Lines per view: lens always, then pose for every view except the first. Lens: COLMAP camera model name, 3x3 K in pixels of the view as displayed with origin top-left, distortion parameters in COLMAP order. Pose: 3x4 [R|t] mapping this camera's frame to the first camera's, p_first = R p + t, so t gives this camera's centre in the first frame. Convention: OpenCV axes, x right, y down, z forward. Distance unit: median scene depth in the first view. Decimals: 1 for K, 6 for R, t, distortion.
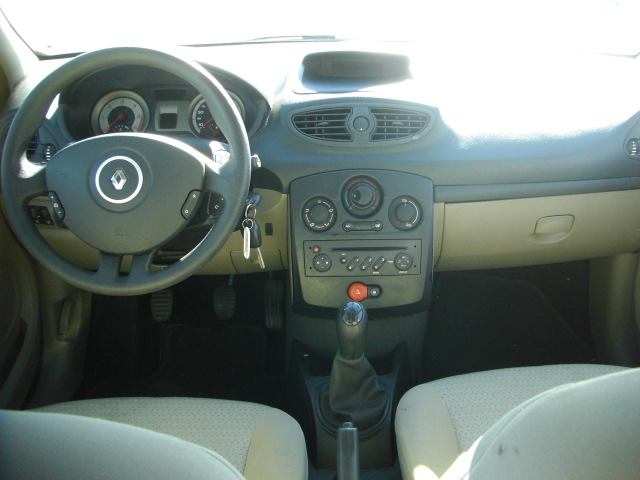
lens RADIAL K [[706.7, 0, 336.7], [0, 706.7, 219.3], [0, 0, 1]] dist [-0.131972, 0.000000]
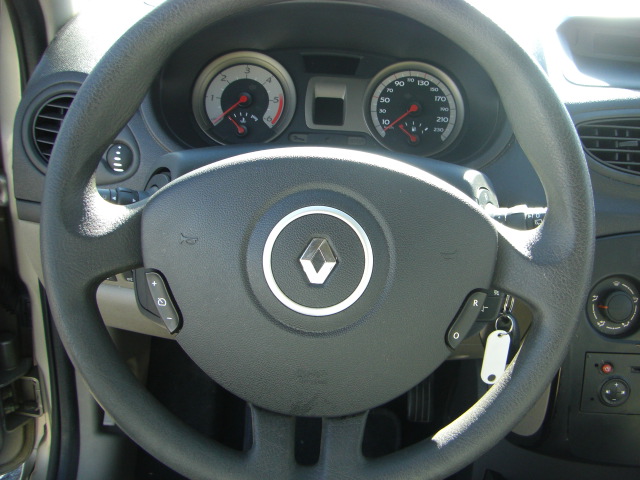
lens RADIAL K [[706.7, 0, 354.1], [0, 706.7, 215.5], [0, 0, 1]] dist [-0.131972, 0.000000]
pose [[0.997587, 0.063736, 0.027538, -0.250495], [-0.064799, 0.997112, 0.039606, -0.086773], [-0.024934, -0.041294, 0.998836, 0.455970]]
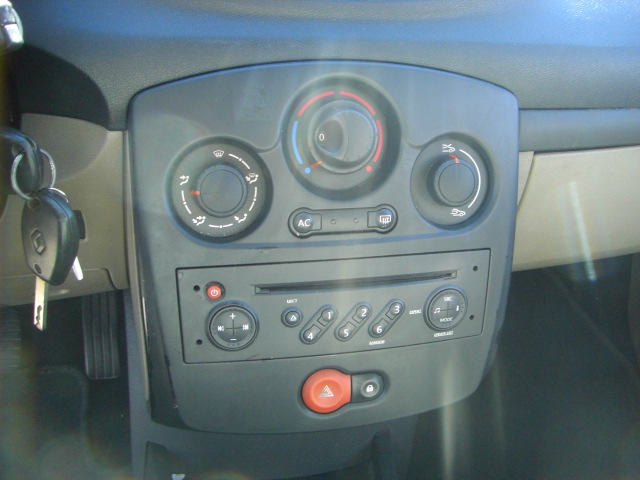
lens RADIAL K [[706.7, 0, 341.6], [0, 706.7, 226.5], [0, 0, 1]] dist [-0.131972, 0.000000]
pose [[0.972093, -0.034343, 0.232068, -0.046955], [0.001003, 0.989826, 0.142281, -0.038253], [-0.234593, -0.138078, 0.962237, 0.648324]]
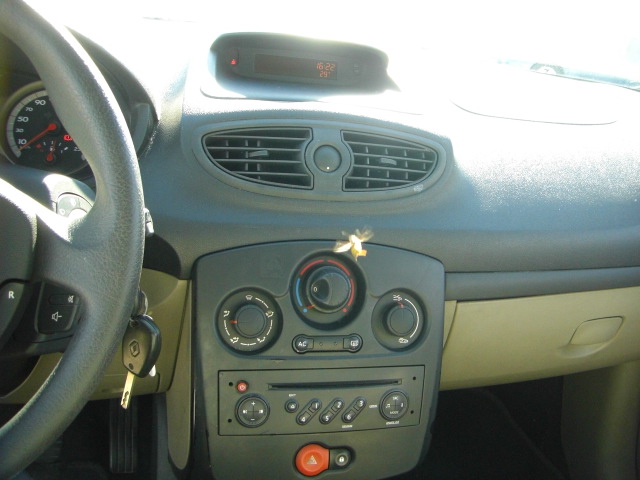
lens RADIAL K [[706.7, 0, 337.4], [0, 706.7, 230.8], [0, 0, 1]] dist [-0.131972, 0.000000]
pose [[0.964393, 0.040433, 0.261365, -0.101849], [-0.029264, 0.998490, -0.046487, -0.052364], [-0.262850, 0.037183, 0.964120, 0.460052]]
